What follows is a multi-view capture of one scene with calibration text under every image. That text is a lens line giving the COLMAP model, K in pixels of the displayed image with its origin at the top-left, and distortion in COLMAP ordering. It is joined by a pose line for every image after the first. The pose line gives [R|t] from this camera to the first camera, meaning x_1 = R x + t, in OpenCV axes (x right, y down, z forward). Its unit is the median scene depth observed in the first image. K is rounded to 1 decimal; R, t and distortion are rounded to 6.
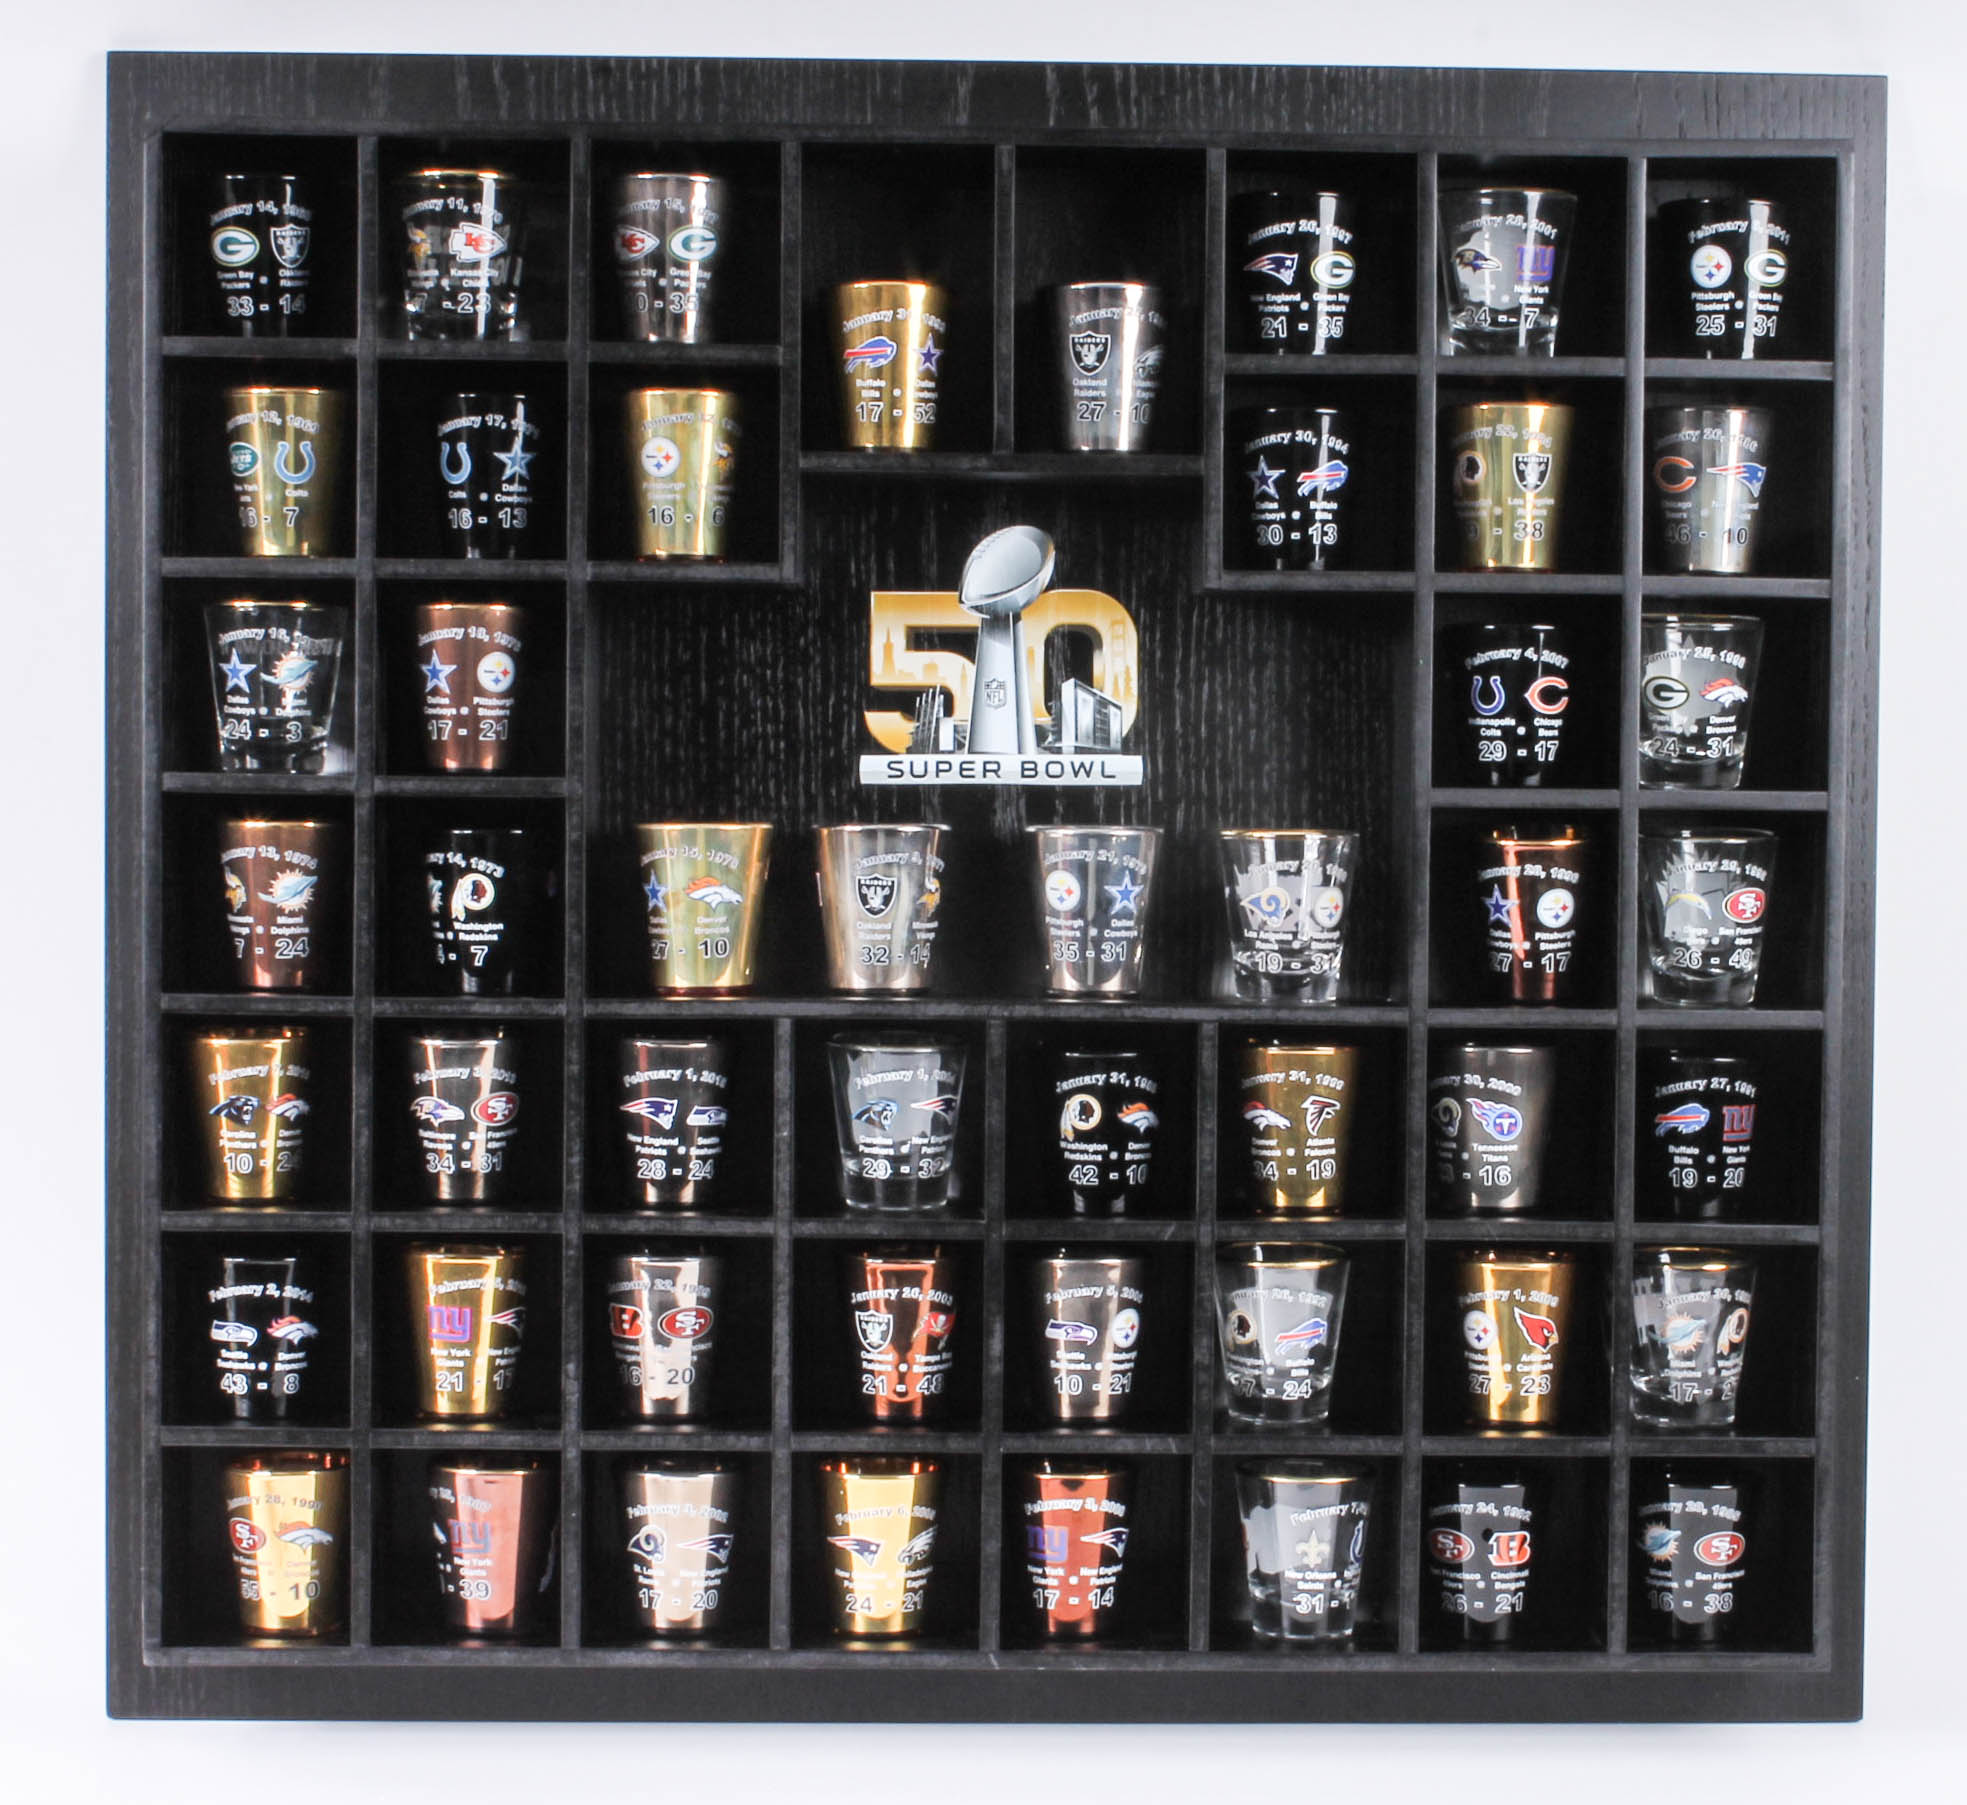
lens RADIAL K [[4507.5, 0, 1053.7], [0, 4507.5, 900.9], [0, 0, 1]] dist [-0.096804, 0.241606]
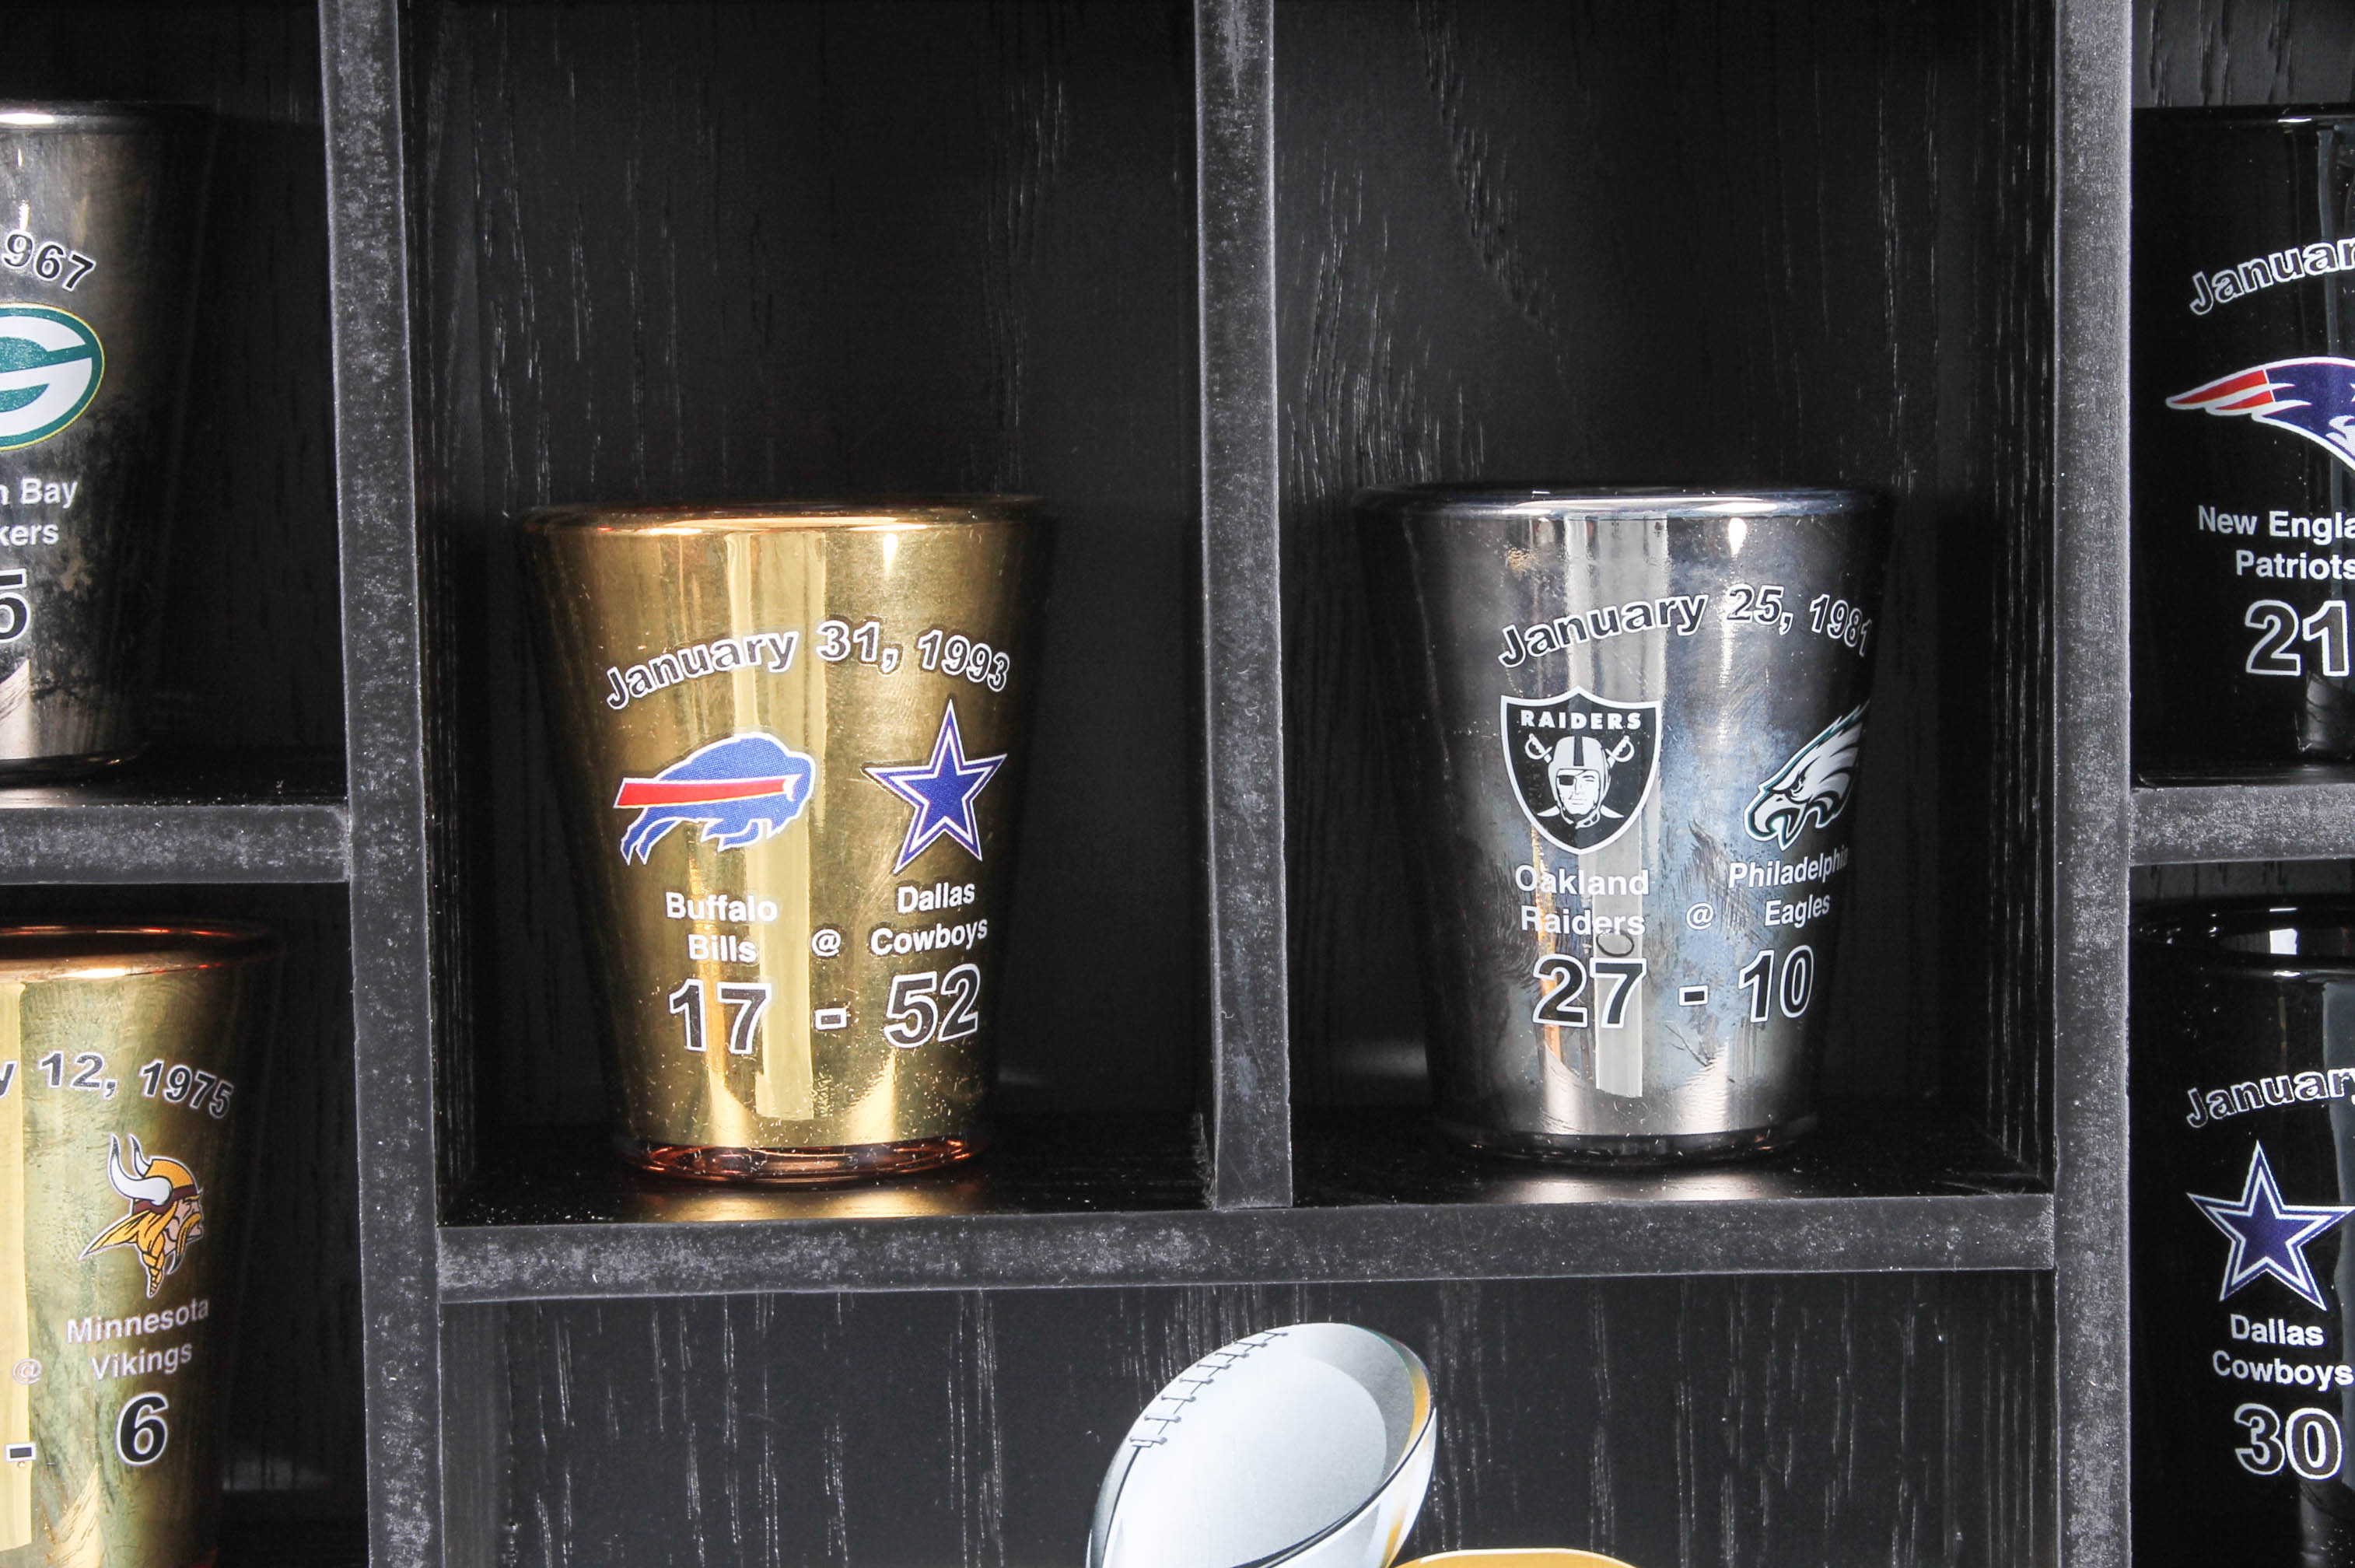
lens RADIAL K [[5880.2, 0, 1177.5], [0, 5880.2, 784.0], [0, 0, 1]] dist [0.073637, 0.001944]
pose [[0.999708, -0.024090, -0.001963, -0.014065], [0.024167, 0.997451, 0.067135, -0.142995], [0.000340, -0.067162, 0.997742, 0.664814]]
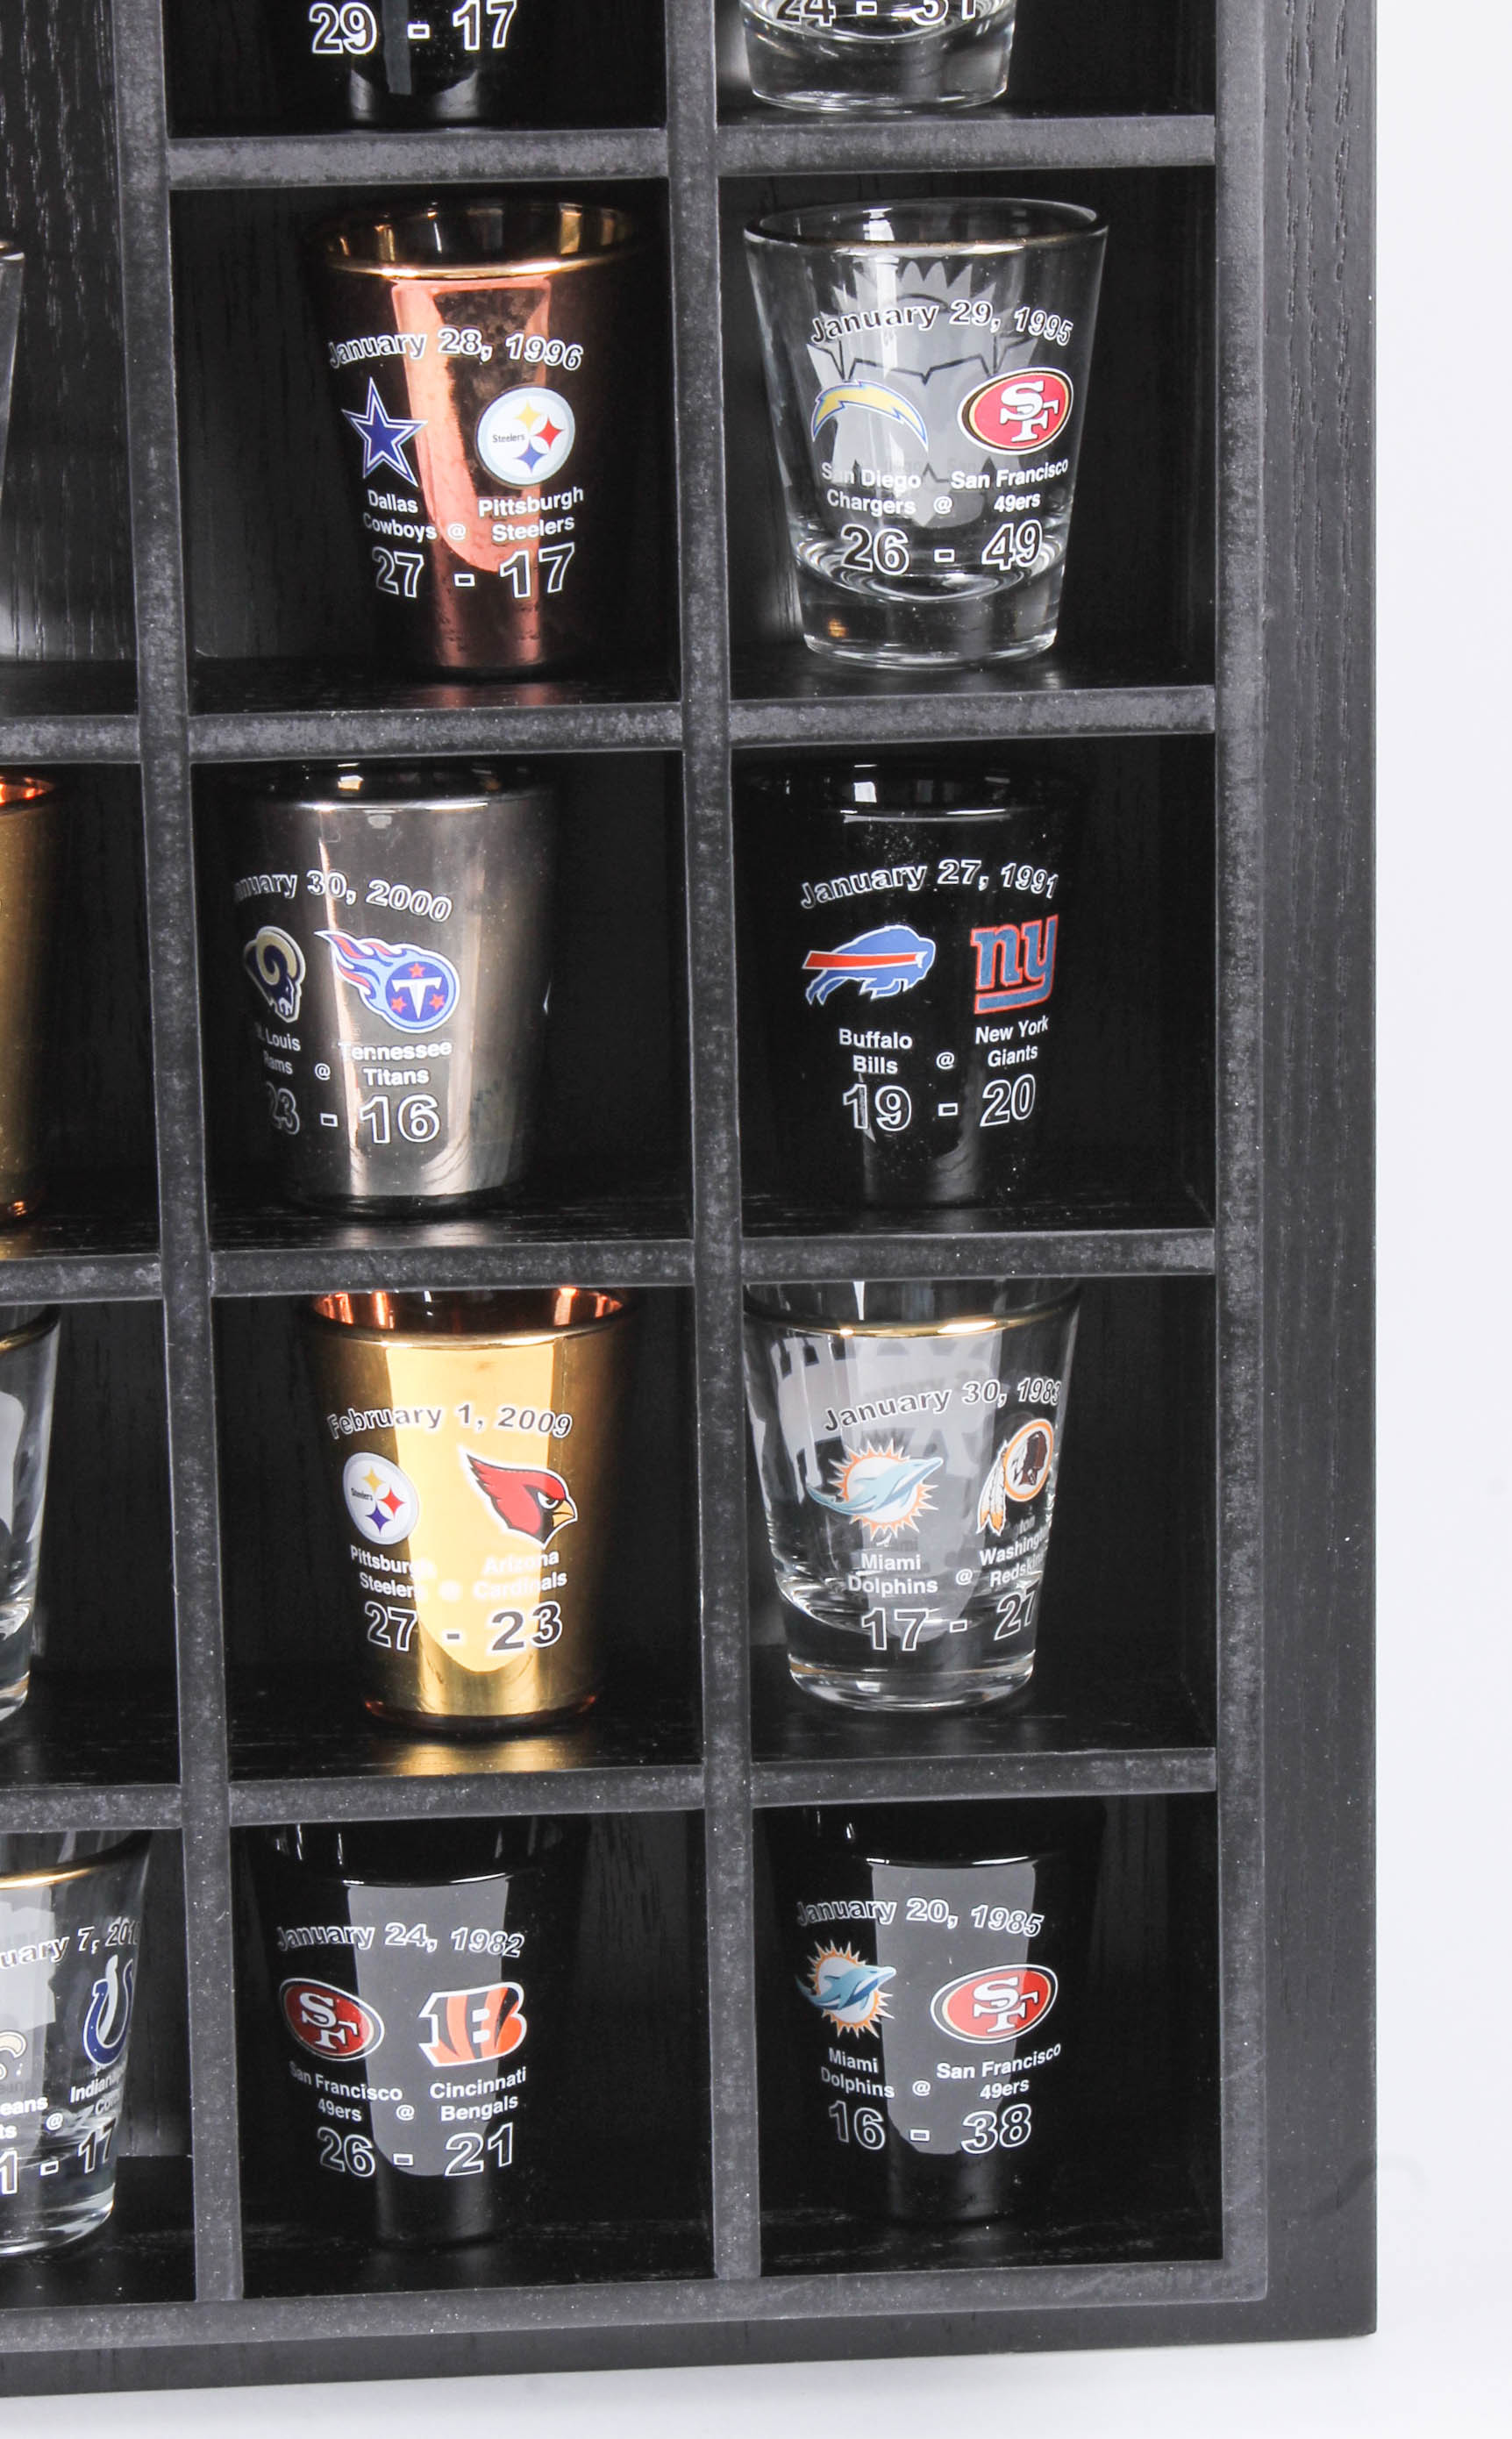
lens RADIAL K [[6549.8, 0, 756.0], [0, 6549.8, 1219.5], [0, 0, 1]] dist [0.041734, 0.671544]
pose [[0.999212, -0.034307, 0.019955, 0.118020], [0.030007, 0.982108, 0.185911, -0.036635], [-0.025976, -0.185166, 0.982364, 0.433305]]
